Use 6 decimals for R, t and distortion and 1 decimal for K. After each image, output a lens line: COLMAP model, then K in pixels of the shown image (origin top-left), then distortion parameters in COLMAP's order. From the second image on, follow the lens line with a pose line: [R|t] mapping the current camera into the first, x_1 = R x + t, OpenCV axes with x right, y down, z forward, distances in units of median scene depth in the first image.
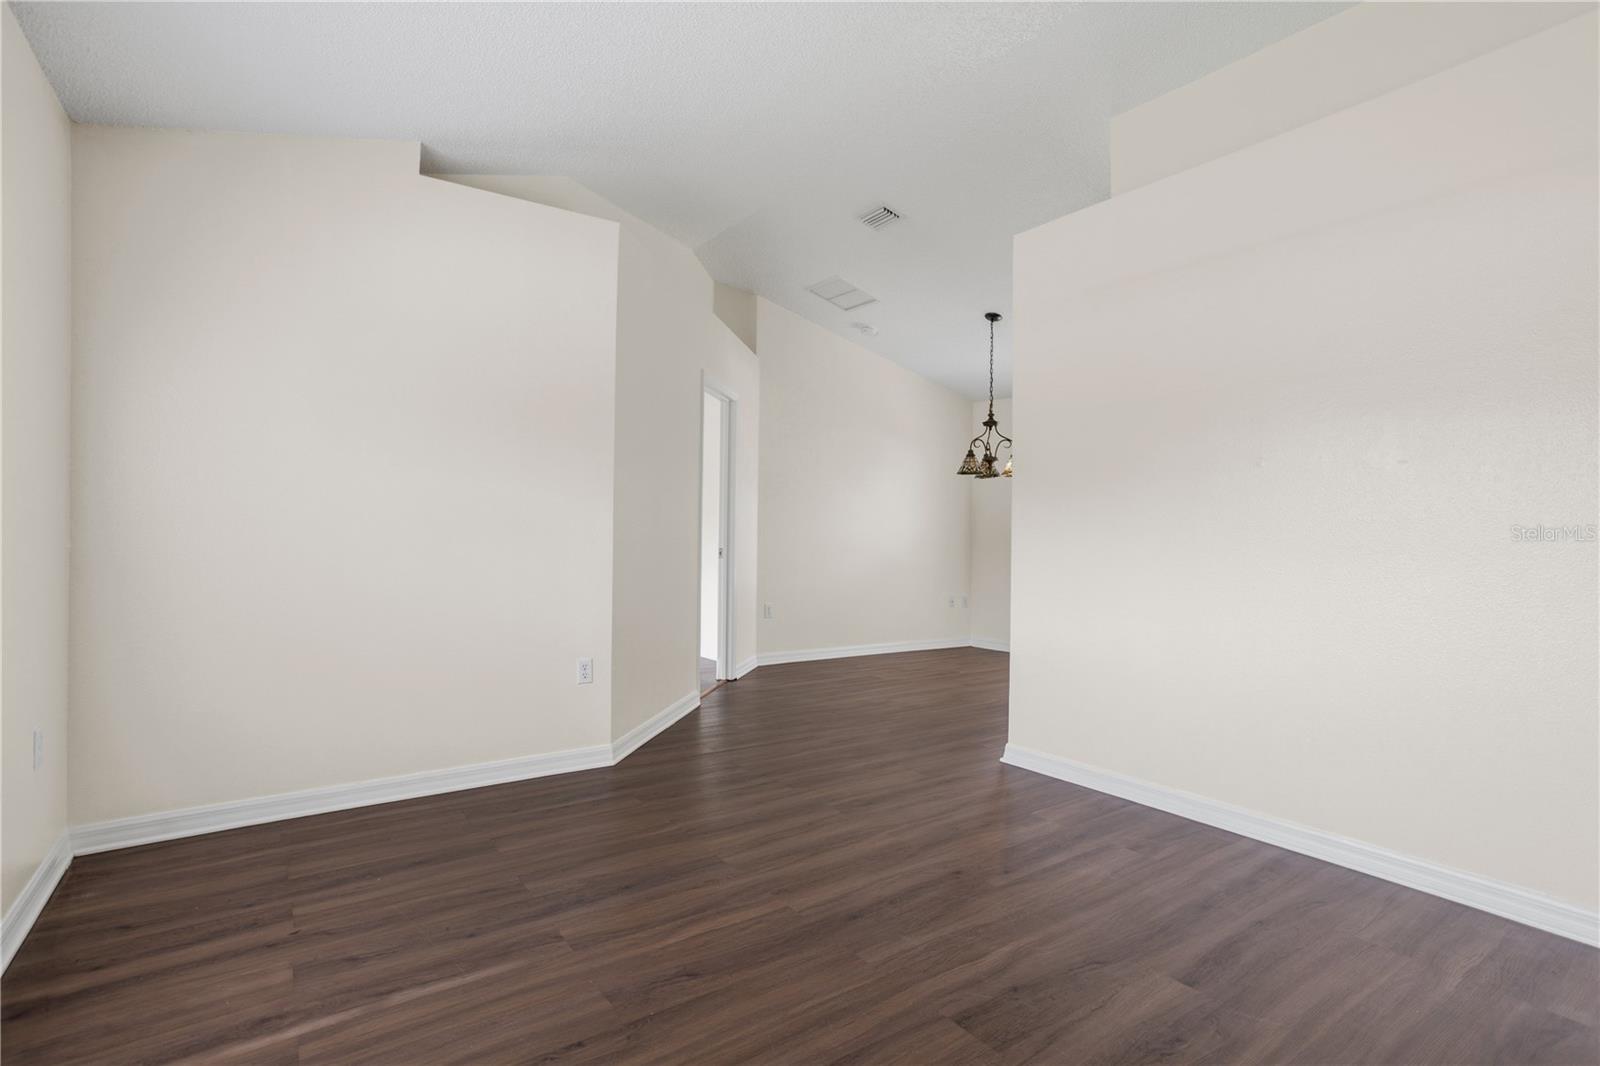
lens RADIAL K [[785.3, 0, 815.6], [0, 785.3, 536.2], [0, 0, 1]] dist [-0.030630, 0.018938]
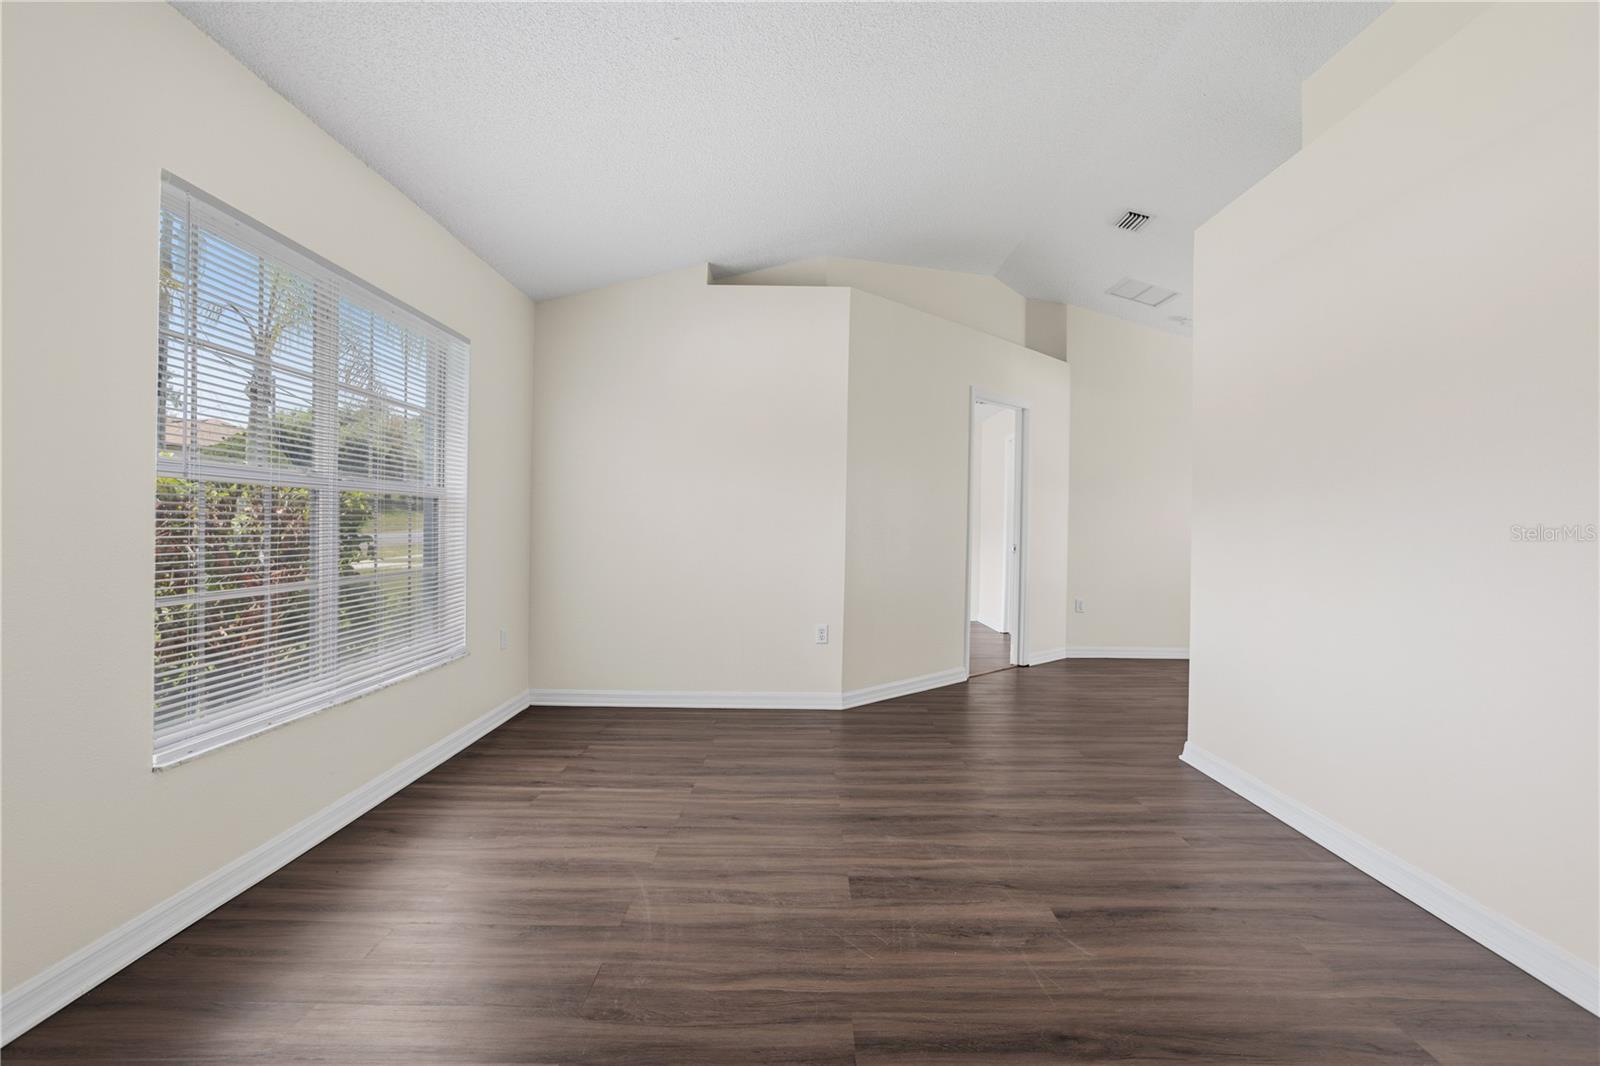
lens RADIAL K [[785.3, 0, 811.8], [0, 785.3, 527.6], [0, 0, 1]] dist [-0.030630, 0.018938]
pose [[0.819486, 0.001560, -0.573097, 0.646949], [-0.008284, 0.999924, -0.009123, 0.008440], [0.573039, 0.012223, 0.819437, -0.131245]]
